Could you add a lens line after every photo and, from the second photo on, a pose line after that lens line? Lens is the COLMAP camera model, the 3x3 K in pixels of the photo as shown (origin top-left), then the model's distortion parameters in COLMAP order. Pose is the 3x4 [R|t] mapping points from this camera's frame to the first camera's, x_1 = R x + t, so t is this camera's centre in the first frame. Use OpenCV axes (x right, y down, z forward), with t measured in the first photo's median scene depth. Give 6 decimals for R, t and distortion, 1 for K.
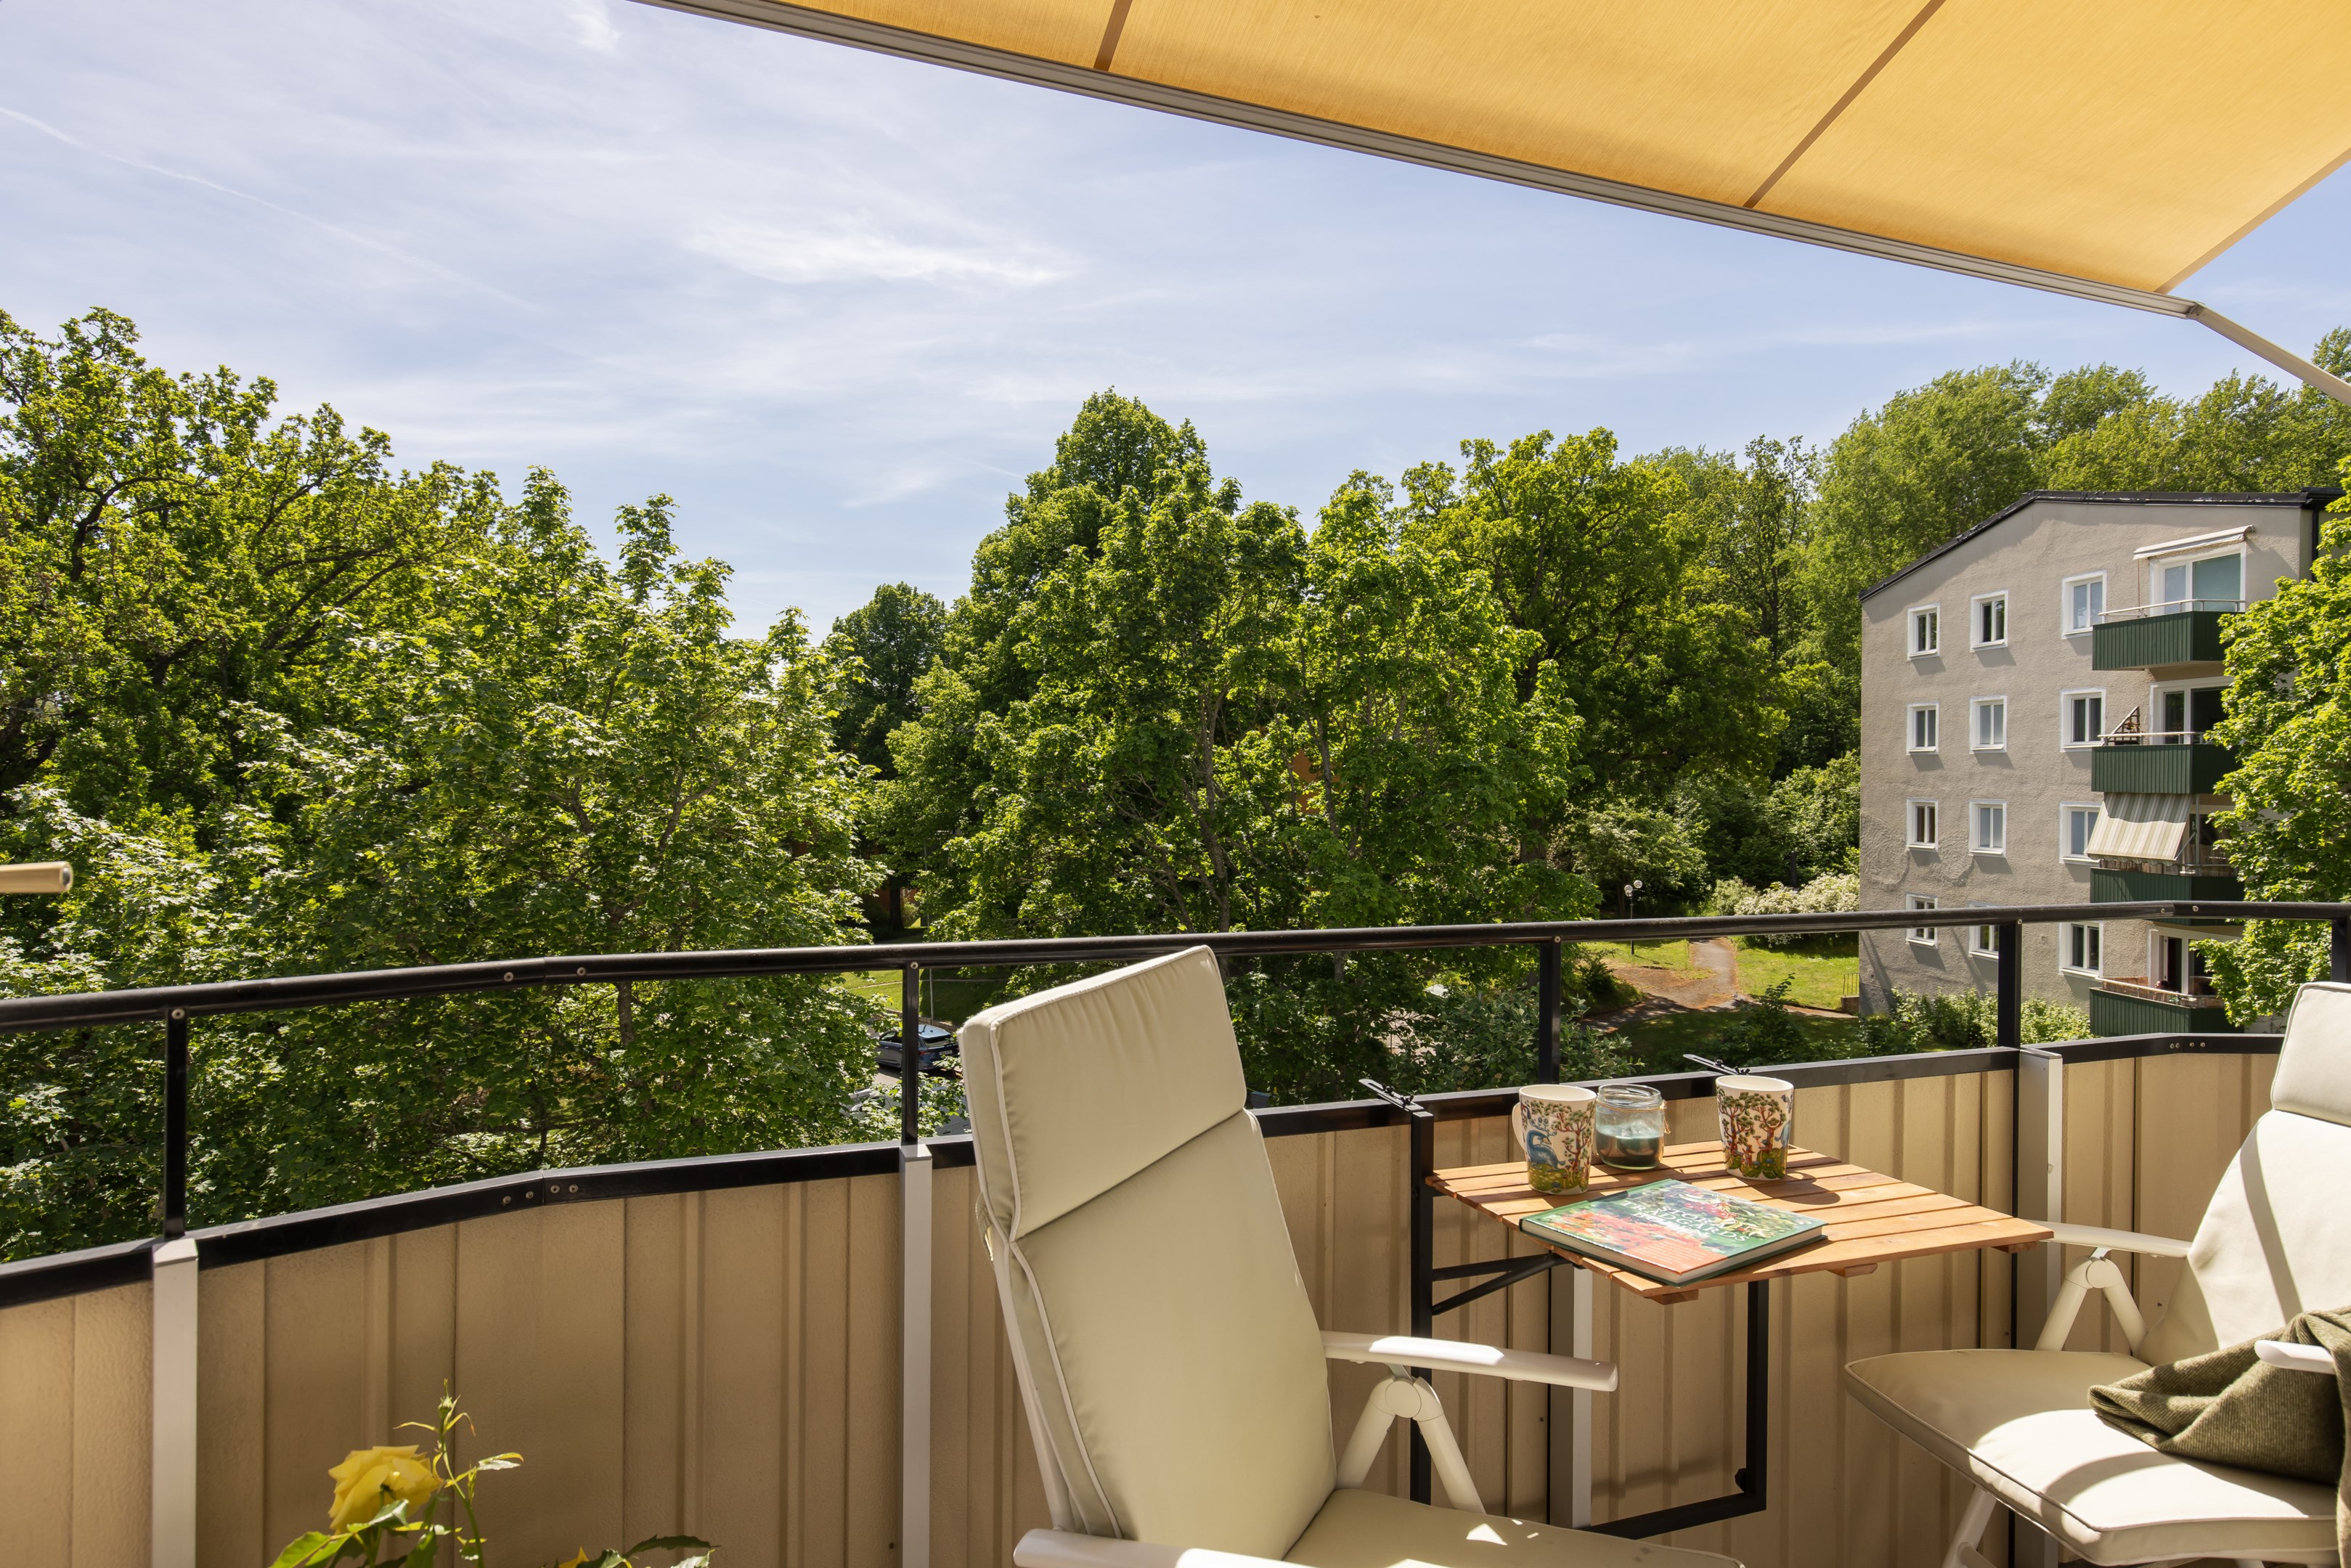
lens RADIAL K [[1336.4, 0, 1184.7], [0, 1336.4, 783.0], [0, 0, 1]] dist [0.014946, -0.000789]
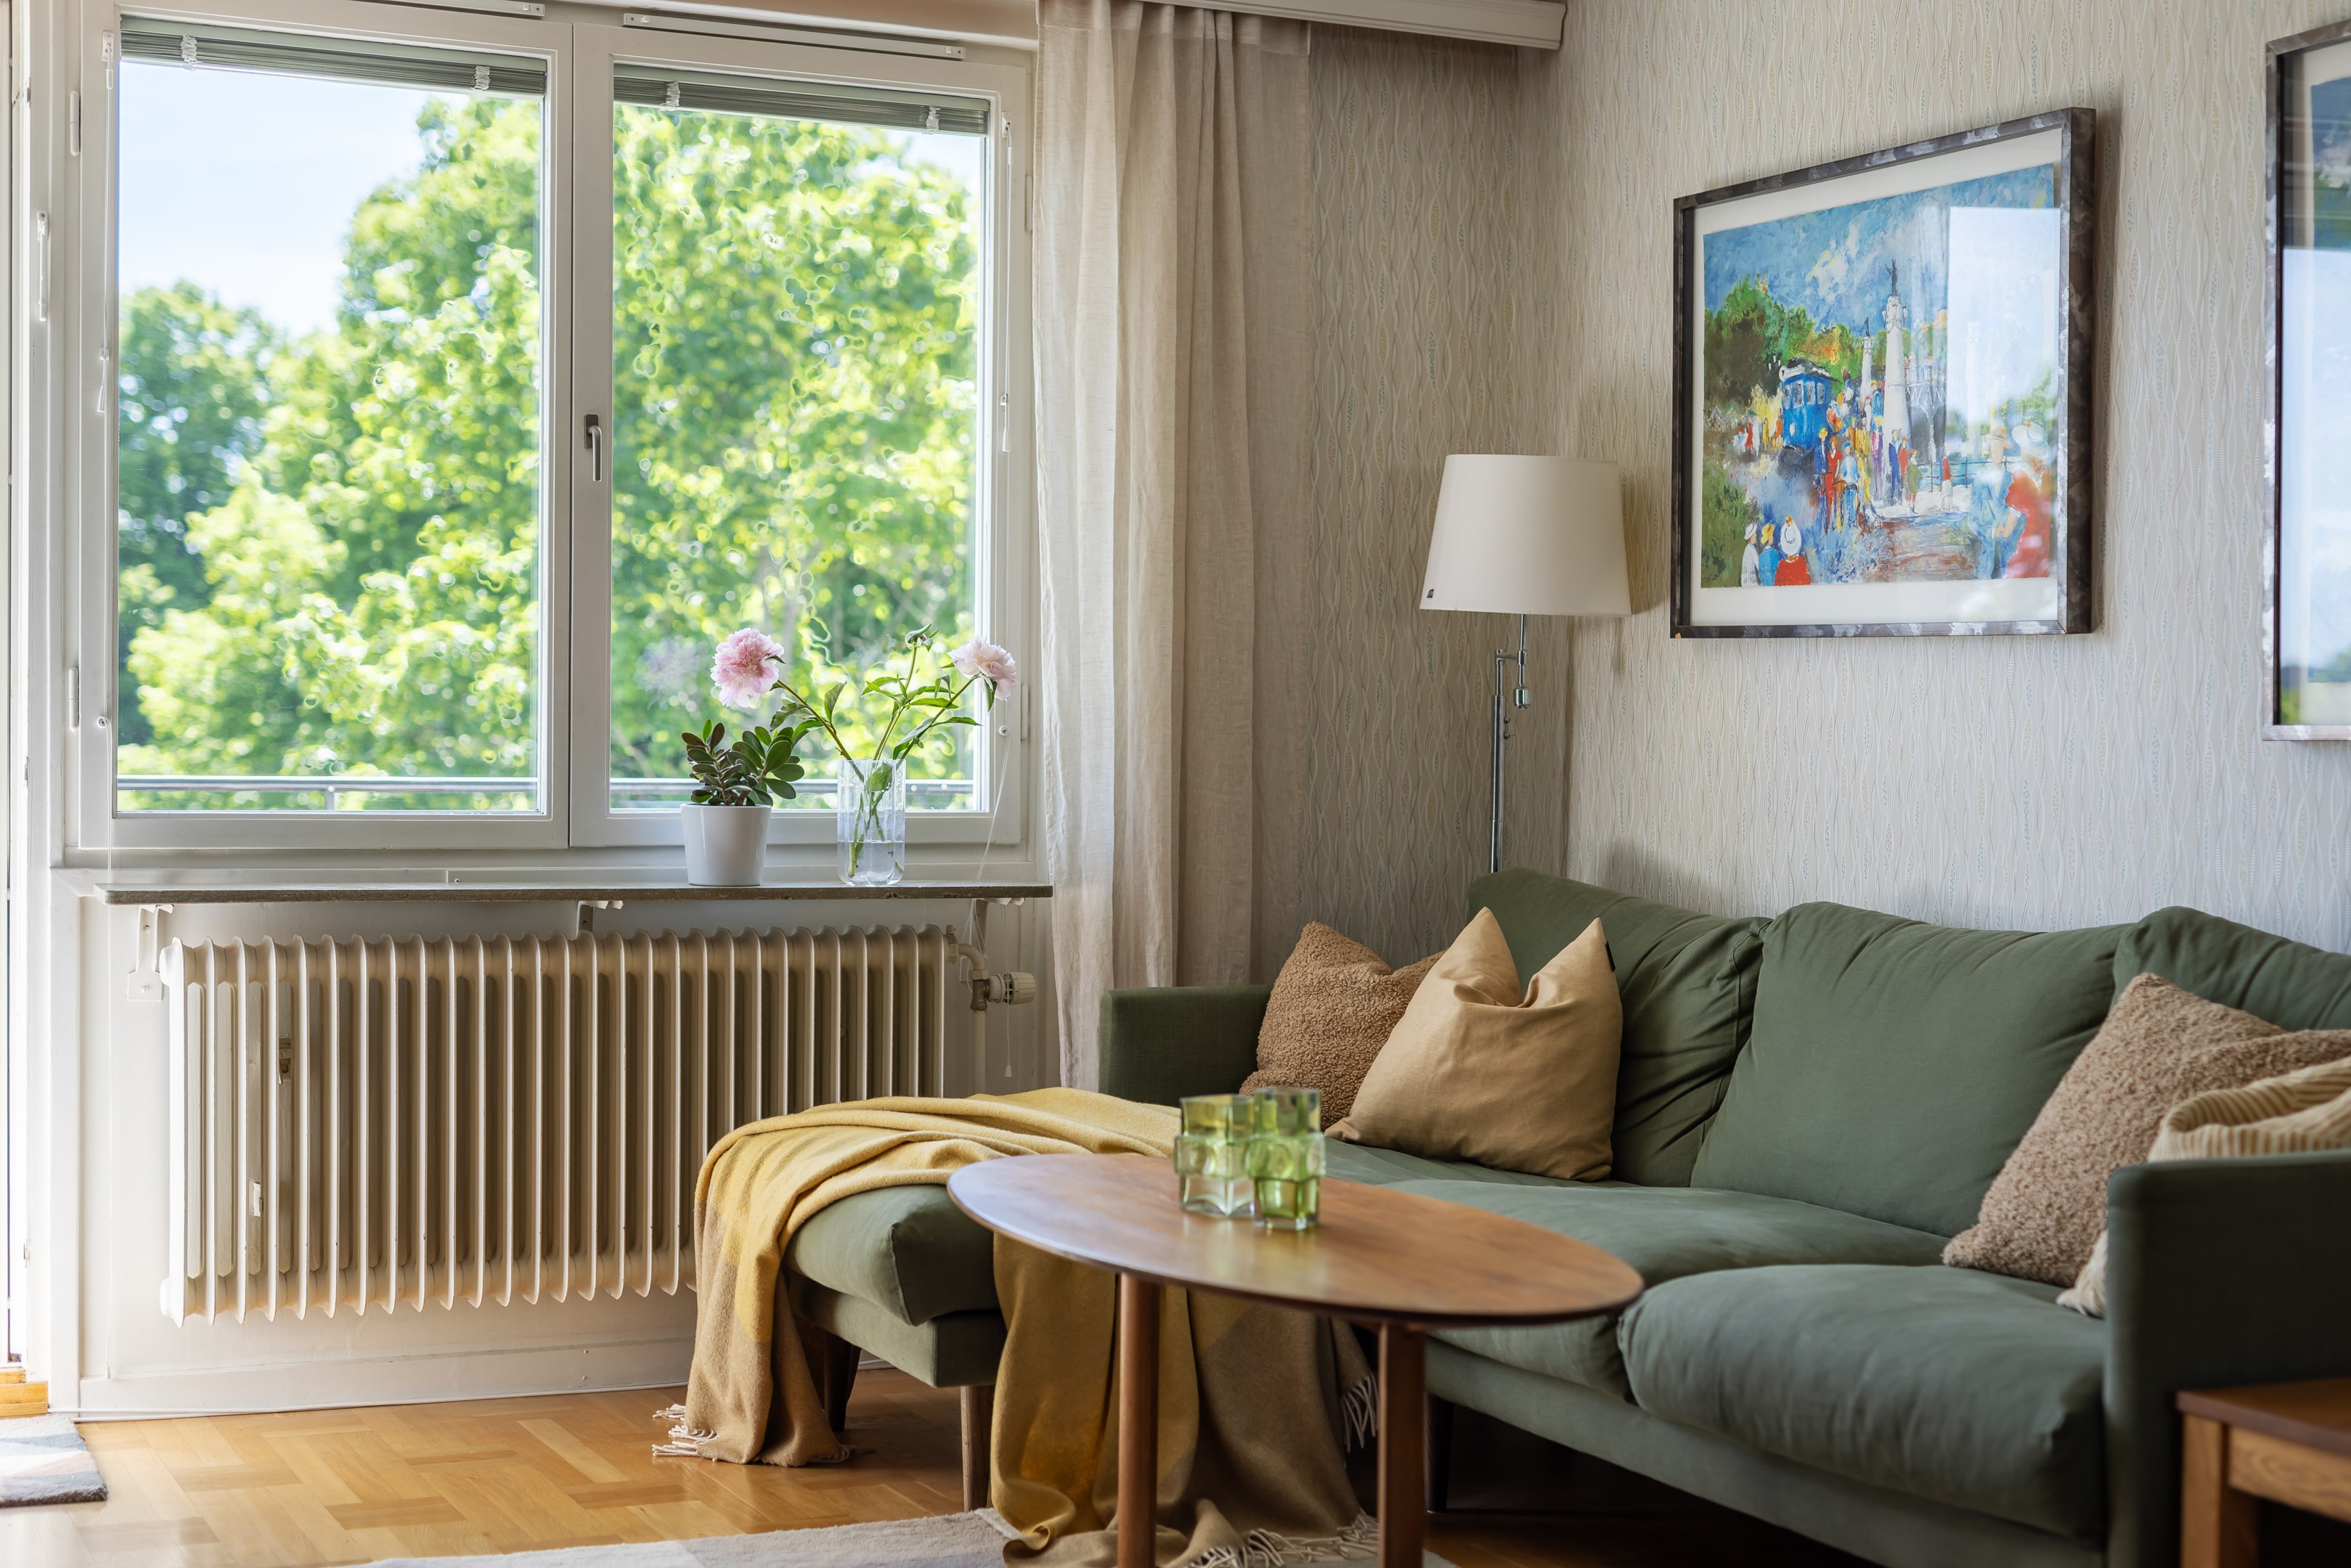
lens RADIAL K [[3308.7, 0, 1165.1], [0, 3308.7, 796.9], [0, 0, 1]] dist [0.028691, 0.000000]
pose [[0.997522, -0.000367, 0.070355, 0.075974], [-0.000342, 0.999949, 0.010062, 0.006608], [-0.070355, -0.010061, 0.997471, -0.213639]]
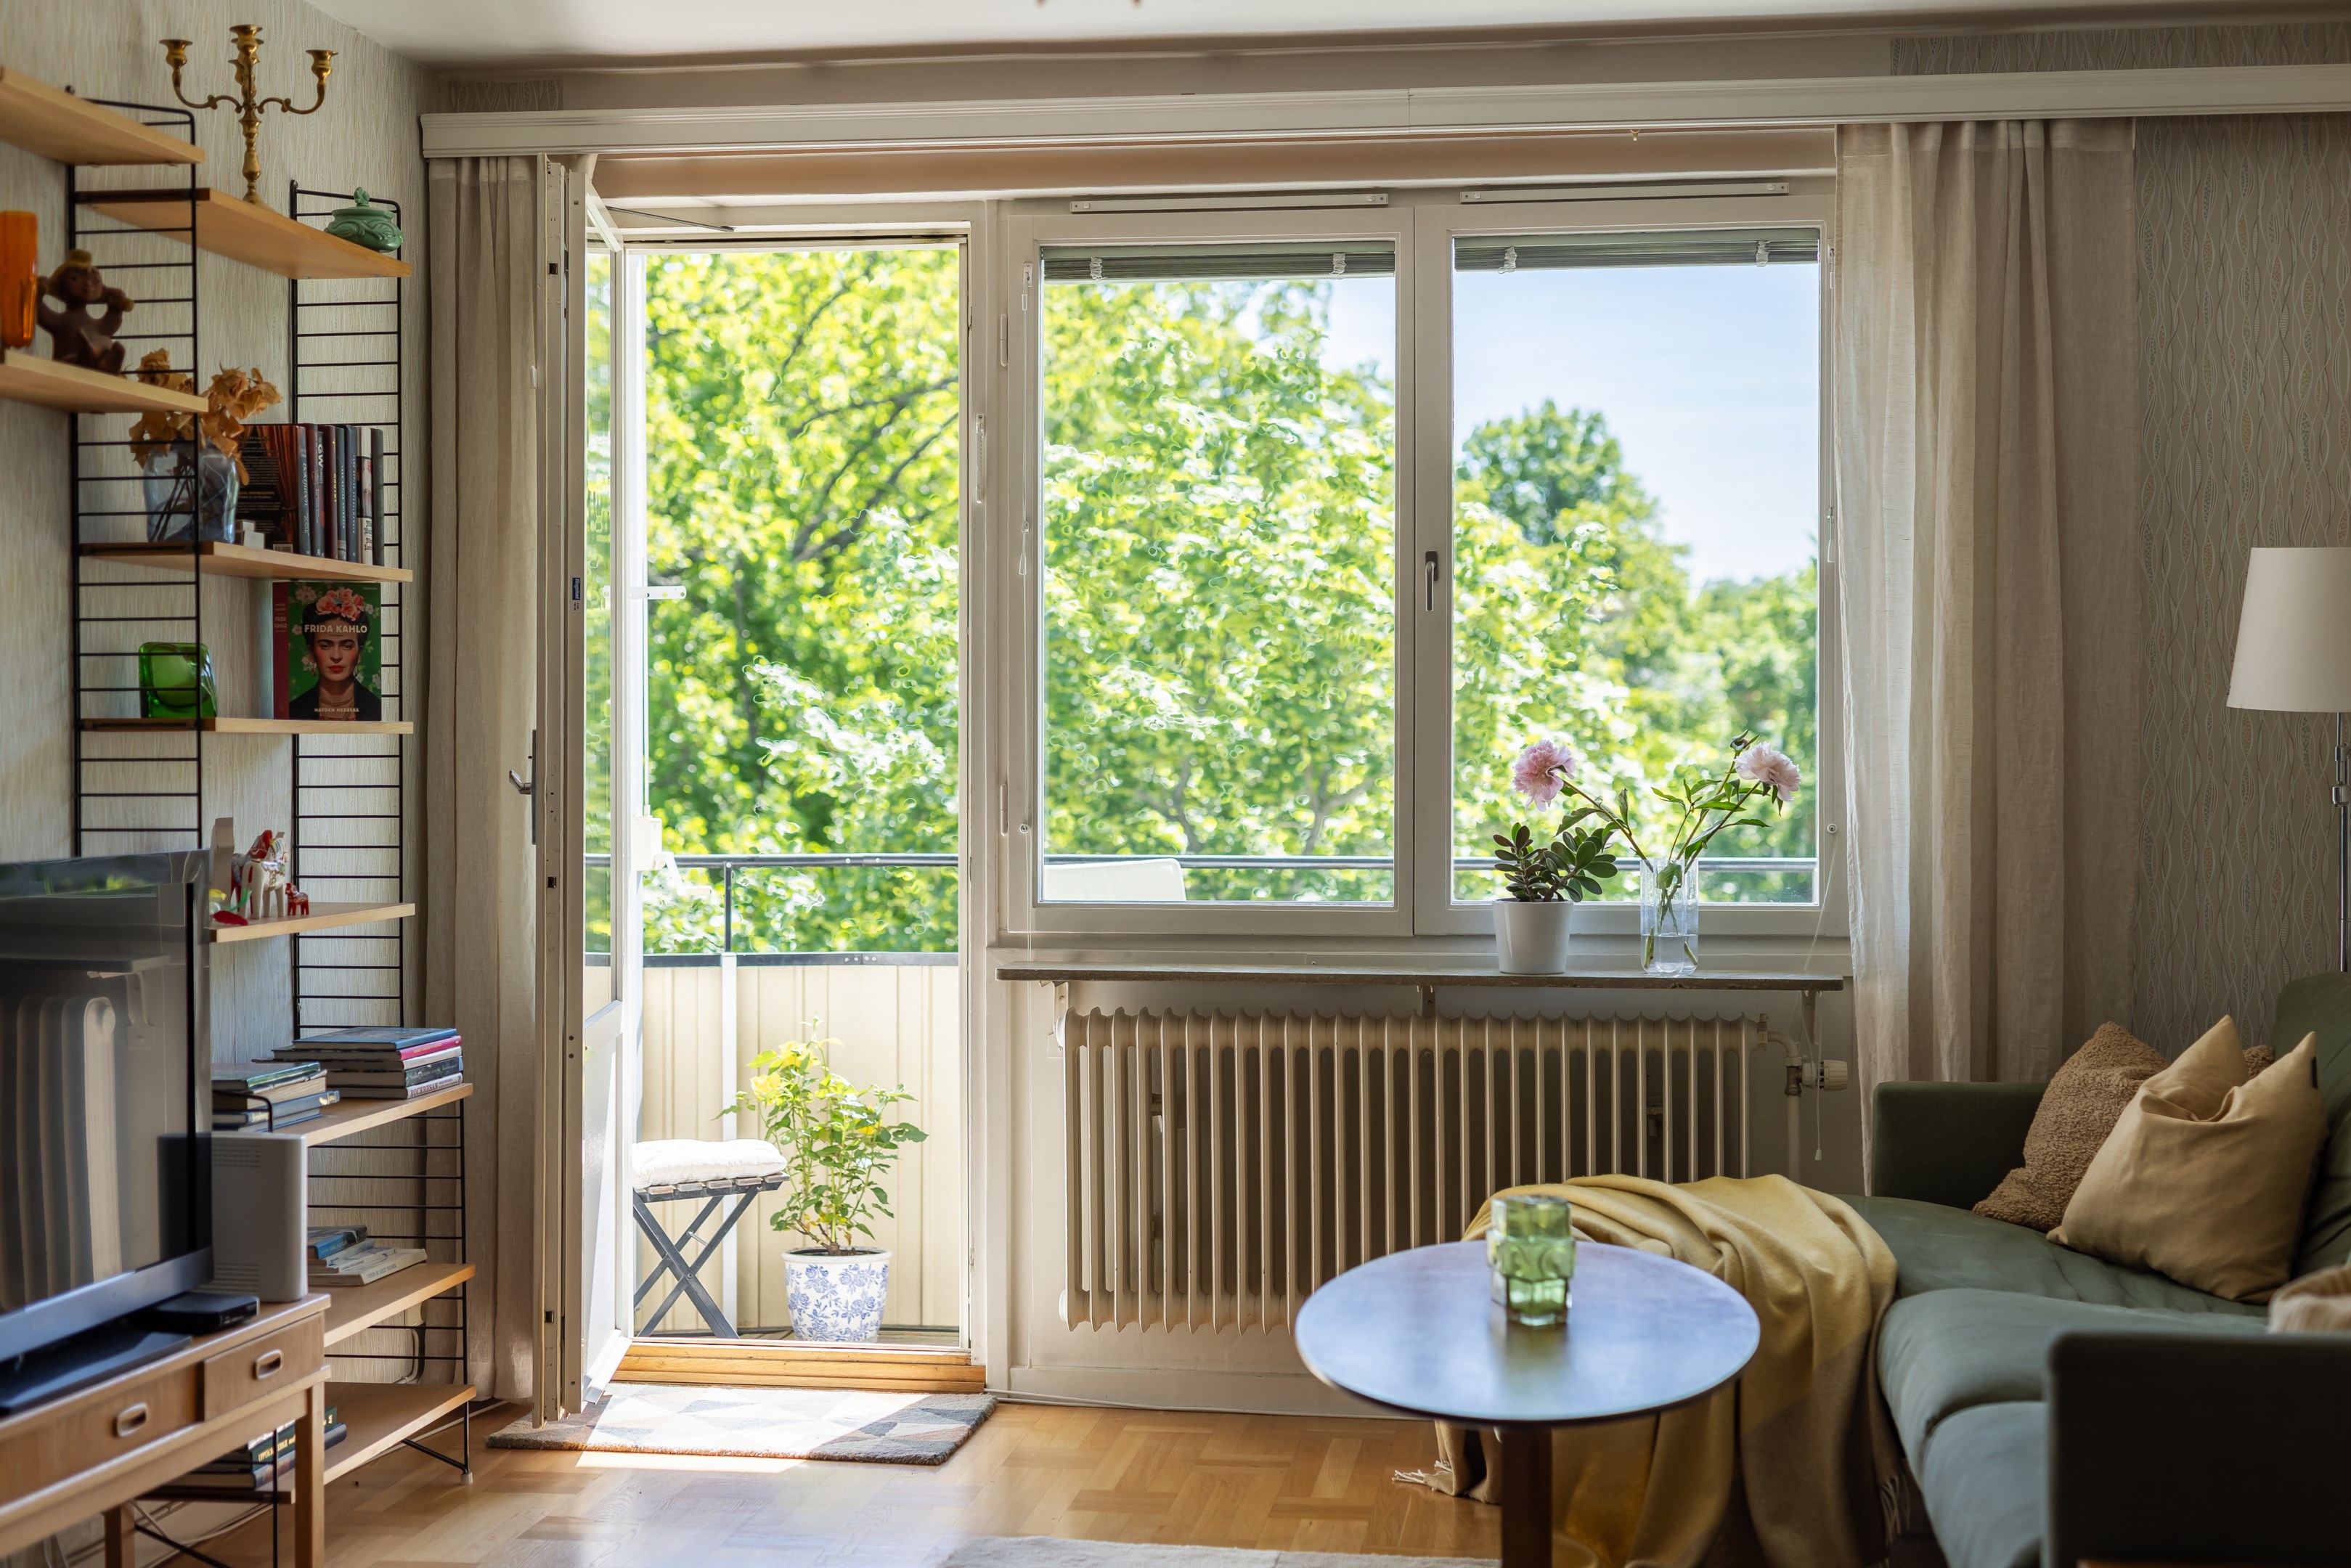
lens RADIAL K [[3308.7, 0, 1162.7], [0, 3308.7, 795.6], [0, 0, 1]] dist [0.028691, 0.000000]
pose [[0.881048, -0.003808, -0.473012, 0.156132], [0.007154, 0.999960, 0.005276, 0.000003], [0.472974, -0.008032, 0.881040, -0.219211]]
